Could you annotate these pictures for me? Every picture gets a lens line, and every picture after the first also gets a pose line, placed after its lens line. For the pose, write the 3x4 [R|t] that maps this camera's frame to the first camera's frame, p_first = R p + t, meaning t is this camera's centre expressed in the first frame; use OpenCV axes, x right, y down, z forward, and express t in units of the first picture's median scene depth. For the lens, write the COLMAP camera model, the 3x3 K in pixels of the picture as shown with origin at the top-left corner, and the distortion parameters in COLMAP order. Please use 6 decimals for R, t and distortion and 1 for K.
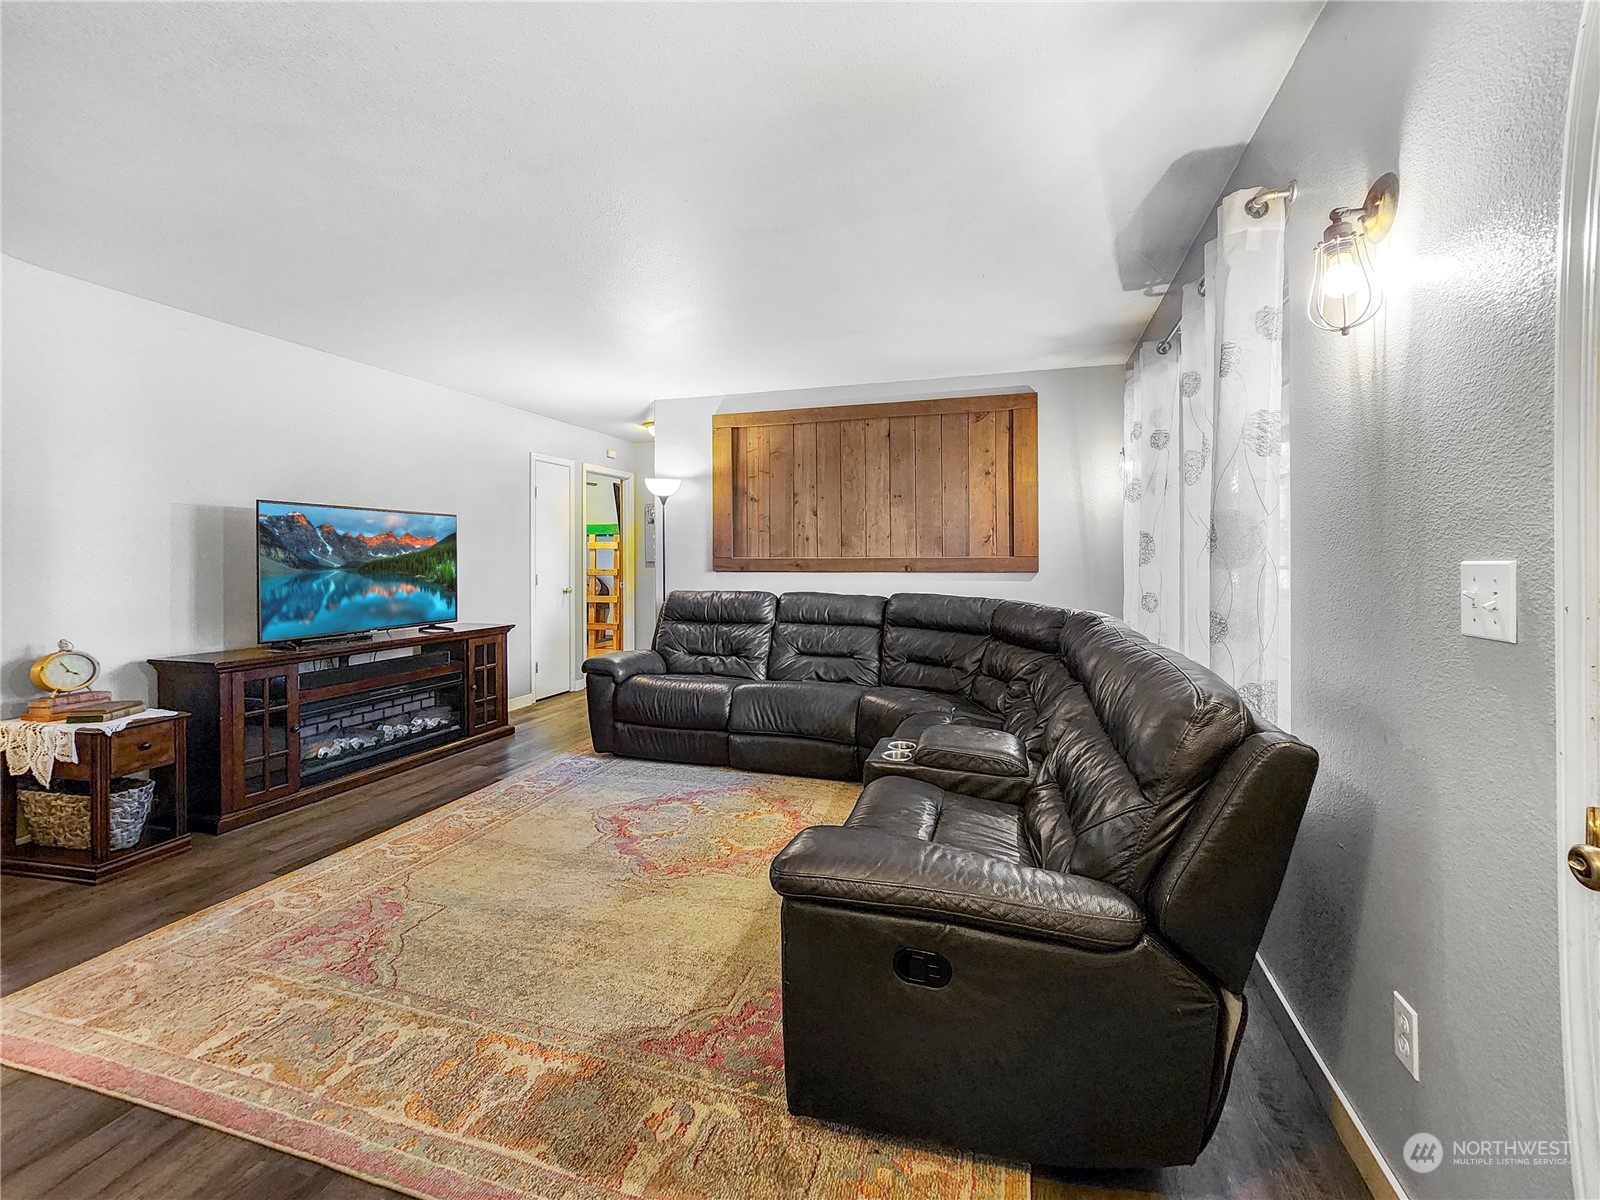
lens RADIAL K [[679.0, 0, 808.1], [0, 679.0, 569.5], [0, 0, 1]] dist [-0.016767, 0.009925]
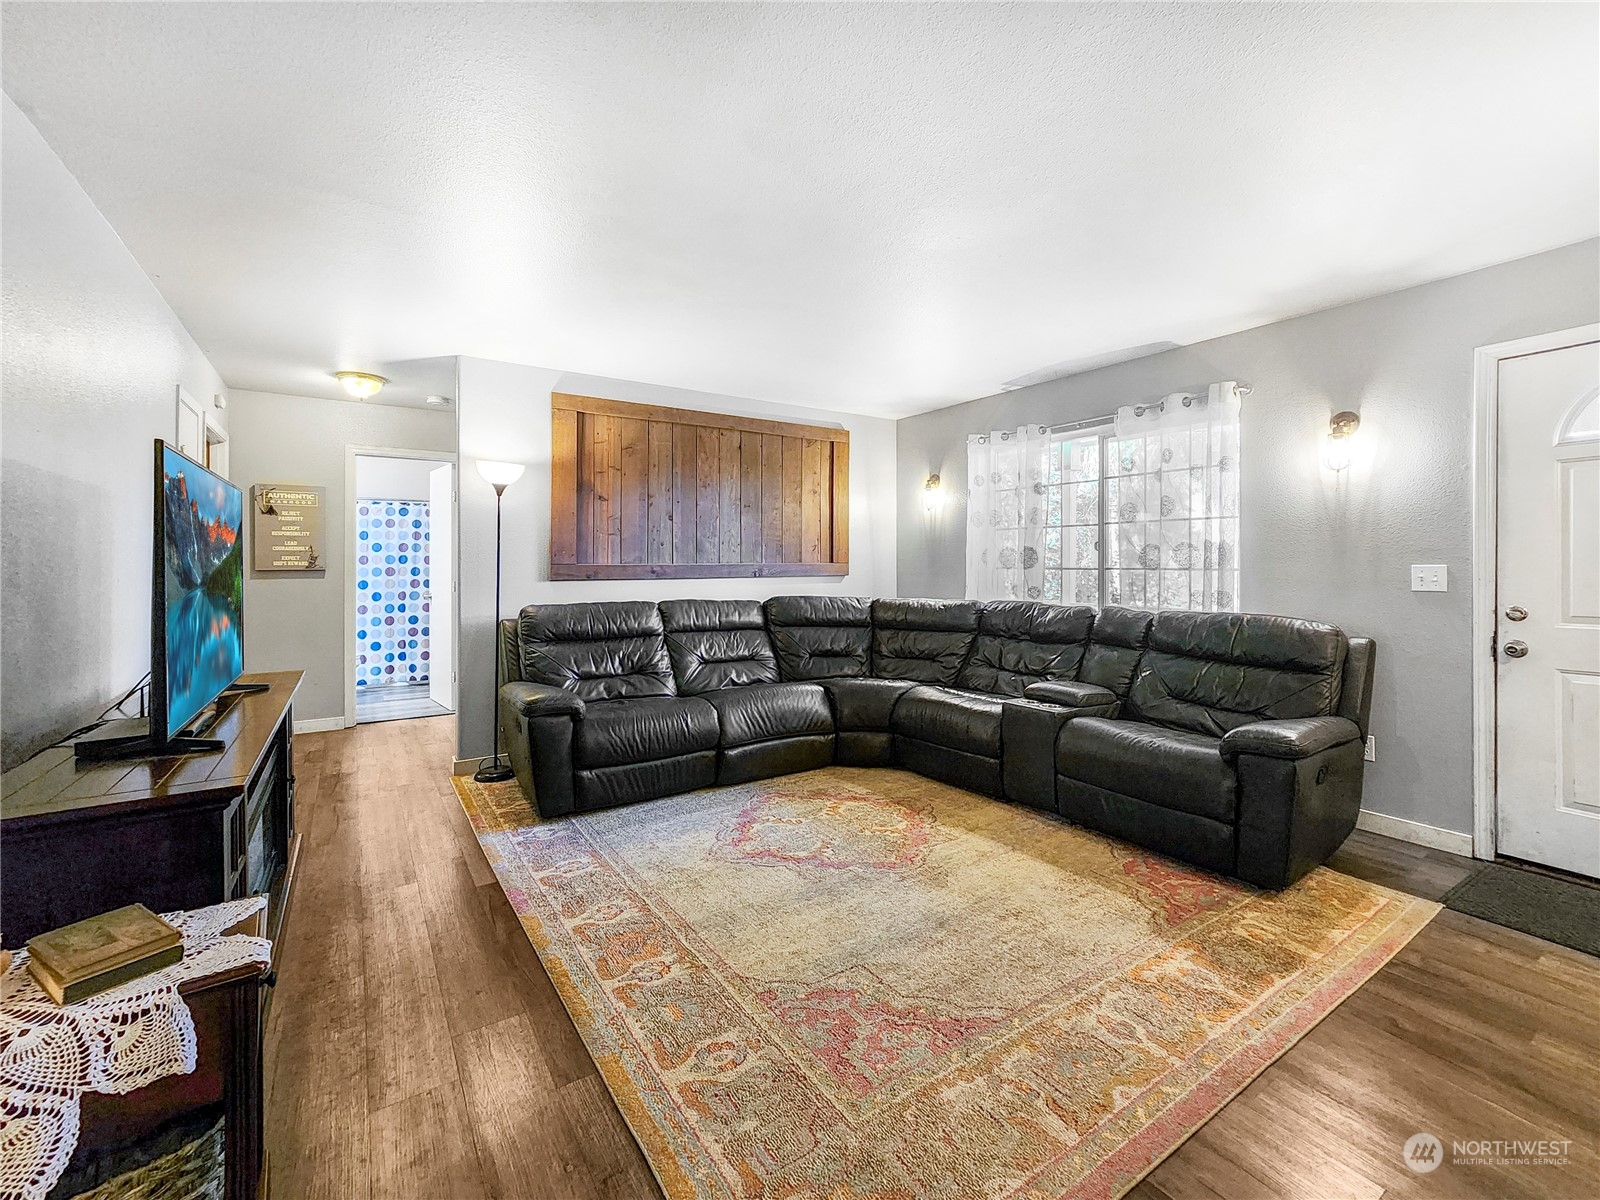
lens RADIAL K [[679.0, 0, 808.1], [0, 679.0, 569.5], [0, 0, 1]] dist [-0.016767, 0.009925]
pose [[0.637882, -0.003994, 0.770124, -0.725563], [0.011356, 0.999927, -0.004220, -0.003508], [-0.770051, 0.011438, 0.637880, 0.285931]]
